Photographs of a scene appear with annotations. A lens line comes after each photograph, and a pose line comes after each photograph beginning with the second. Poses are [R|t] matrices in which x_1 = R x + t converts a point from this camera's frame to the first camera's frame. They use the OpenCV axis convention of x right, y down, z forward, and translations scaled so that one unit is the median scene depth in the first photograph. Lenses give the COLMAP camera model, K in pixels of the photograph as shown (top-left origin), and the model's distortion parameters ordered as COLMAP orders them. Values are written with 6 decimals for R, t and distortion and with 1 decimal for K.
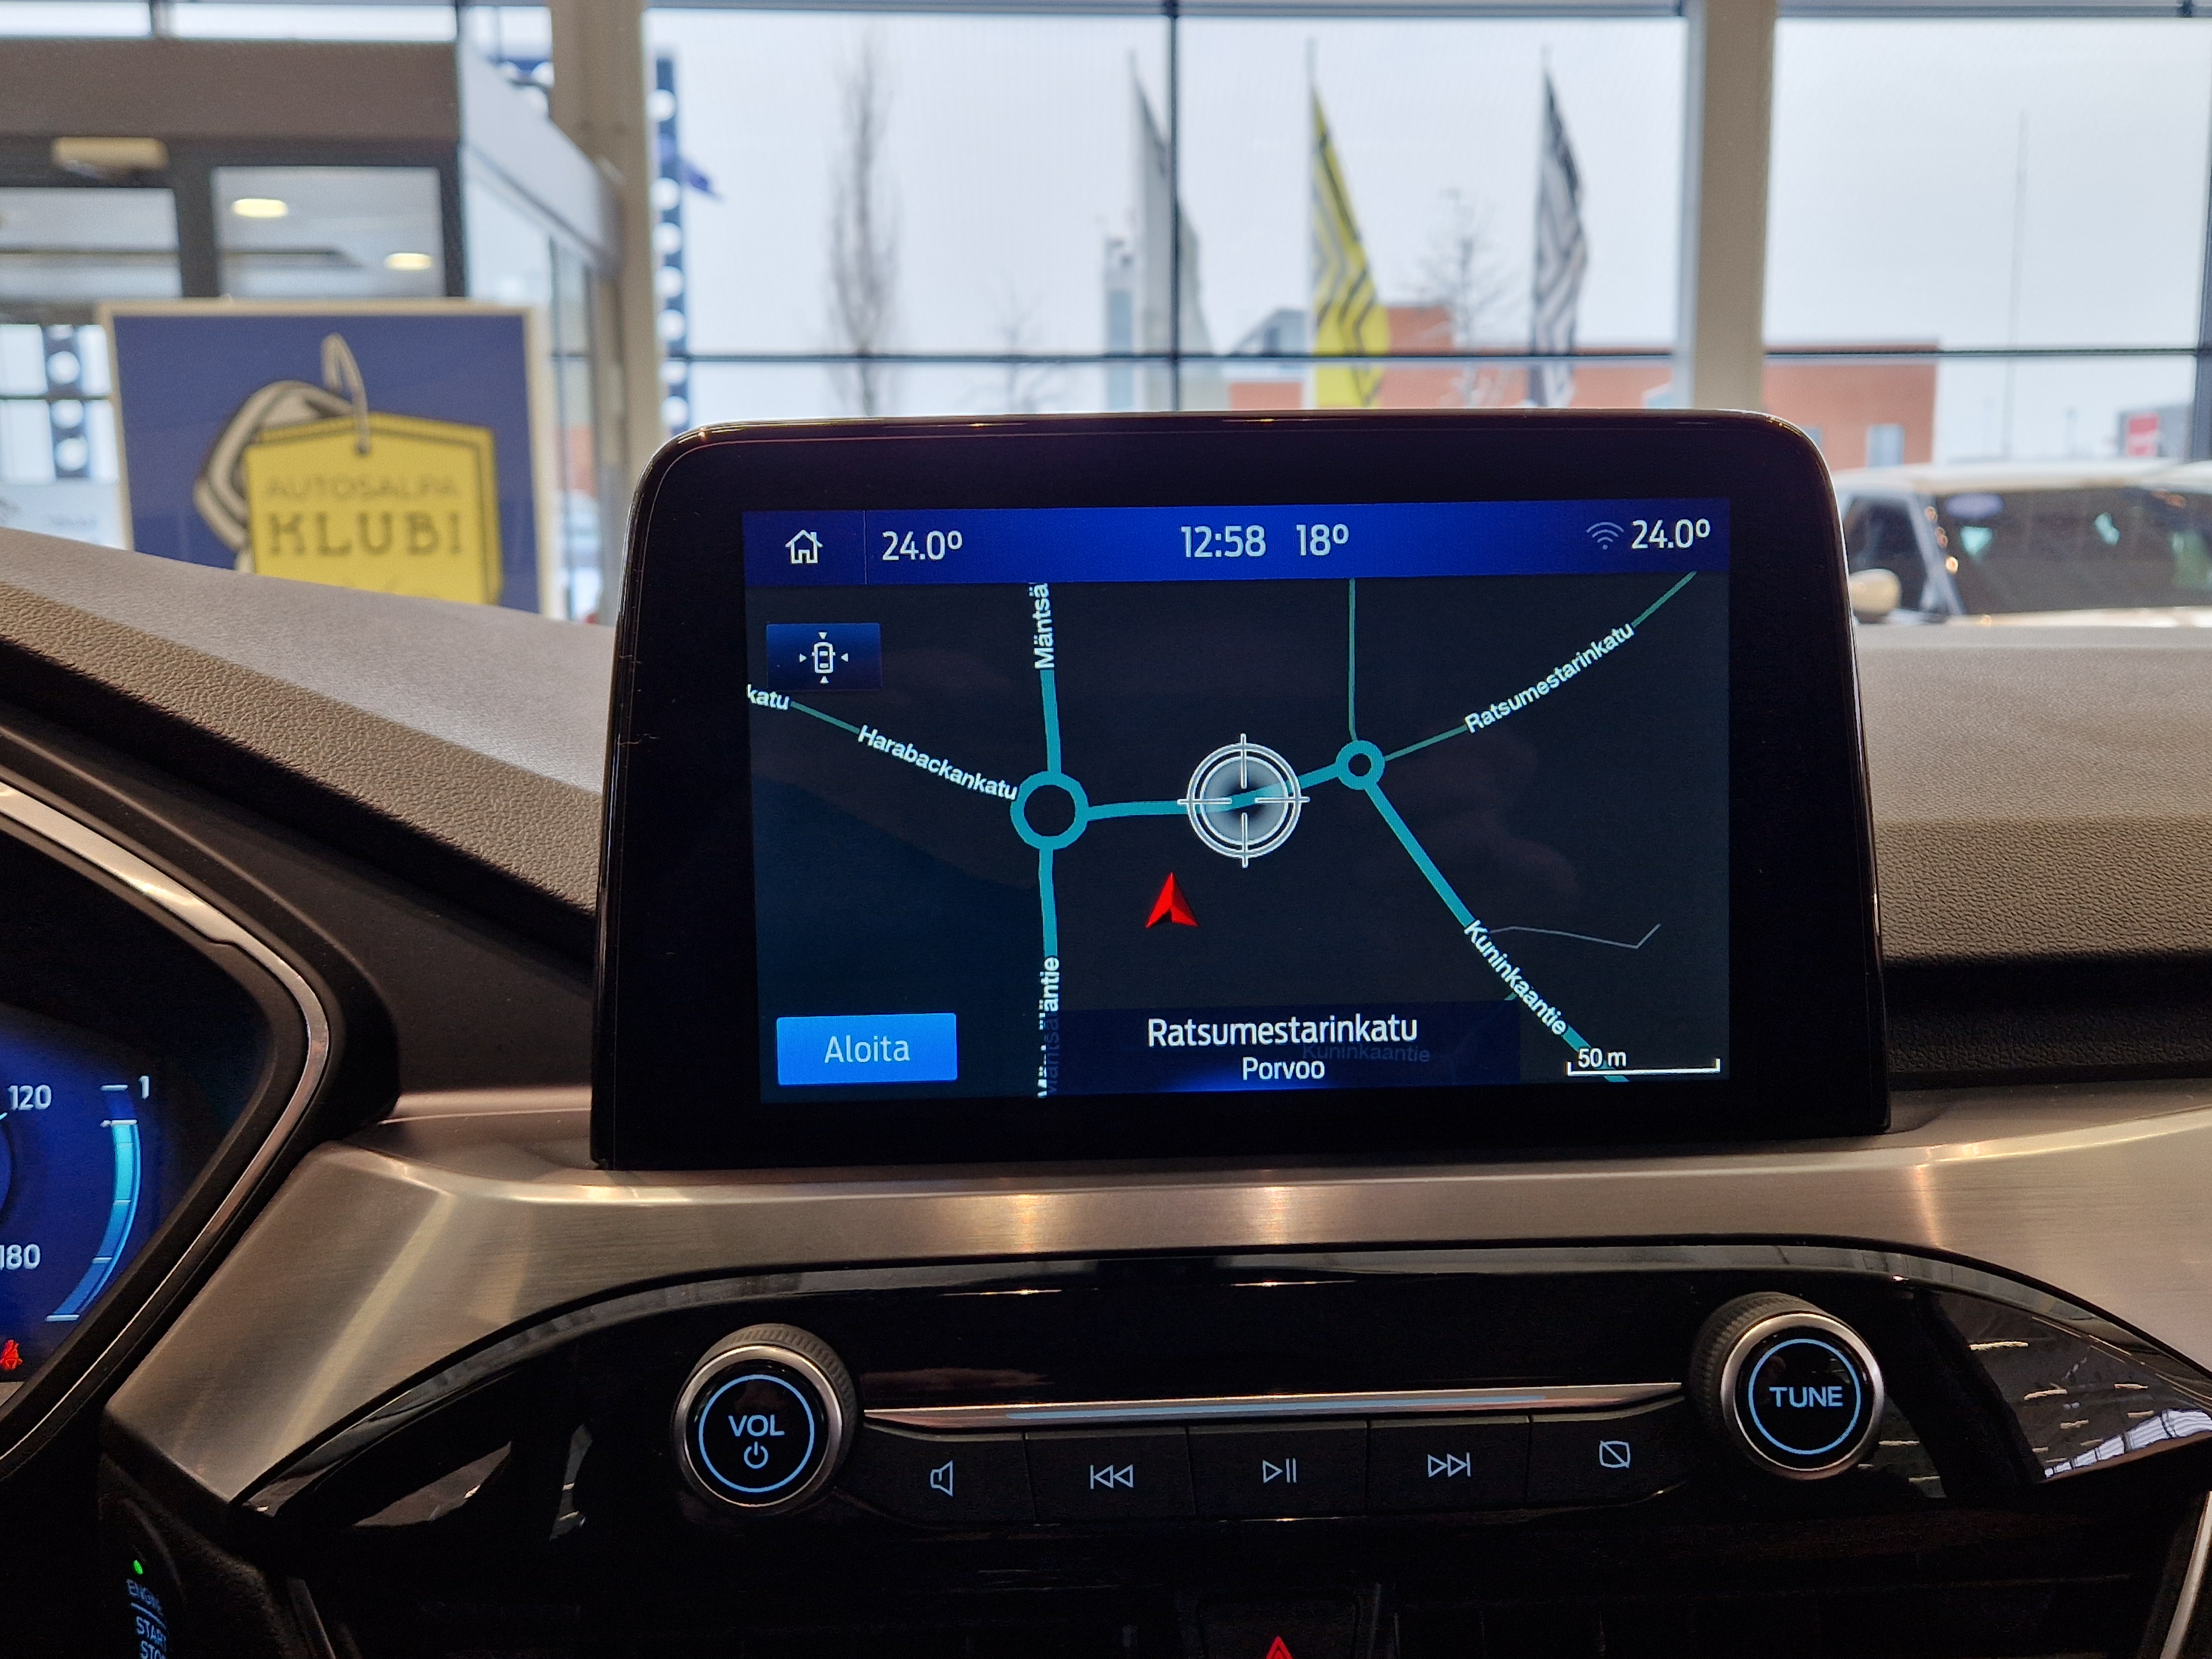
lens RADIAL K [[2055.8, 0, 1119.3], [0, 2055.8, 832.9], [0, 0, 1]] dist [0.038689, -0.019061]
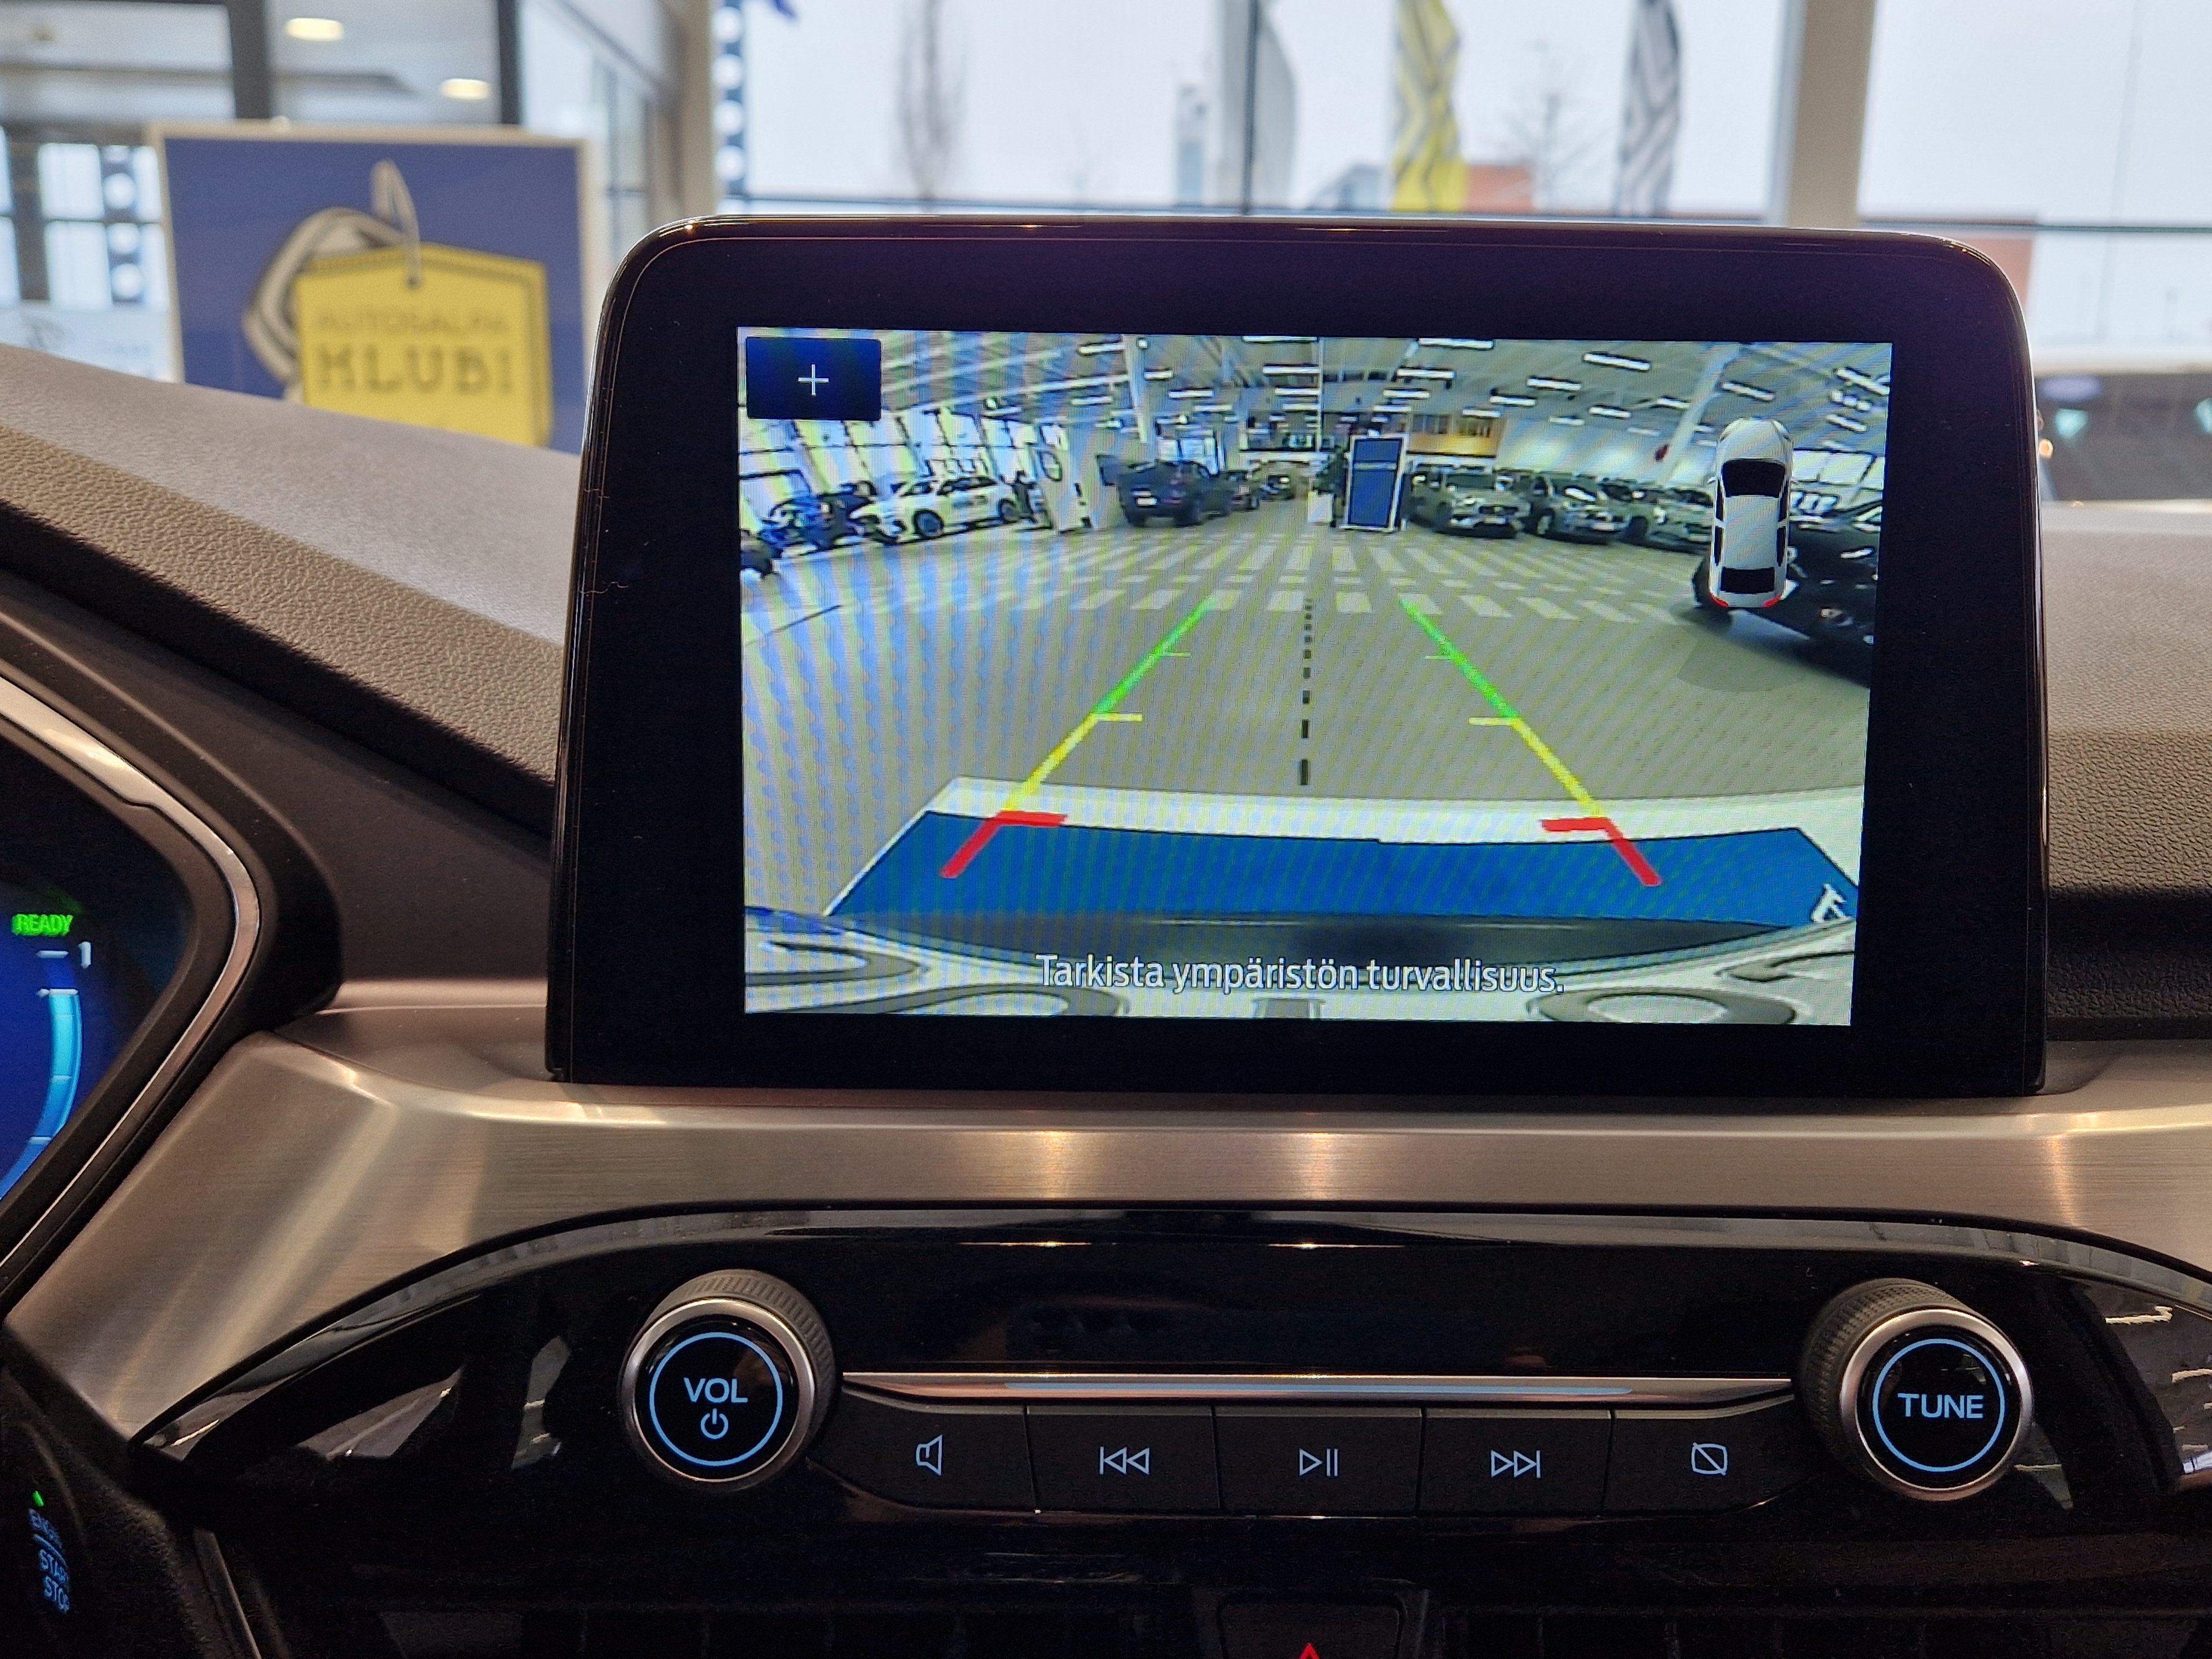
lens RADIAL K [[2021.2, 0, 1101.6], [0, 2021.2, 856.0], [0, 0, 1]] dist [0.019925, -0.002277]
pose [[0.998840, 0.036102, -0.031863, 0.003954], [-0.033479, 0.996285, 0.079342, -0.007467], [0.034609, -0.078183, 0.996338, 0.148549]]
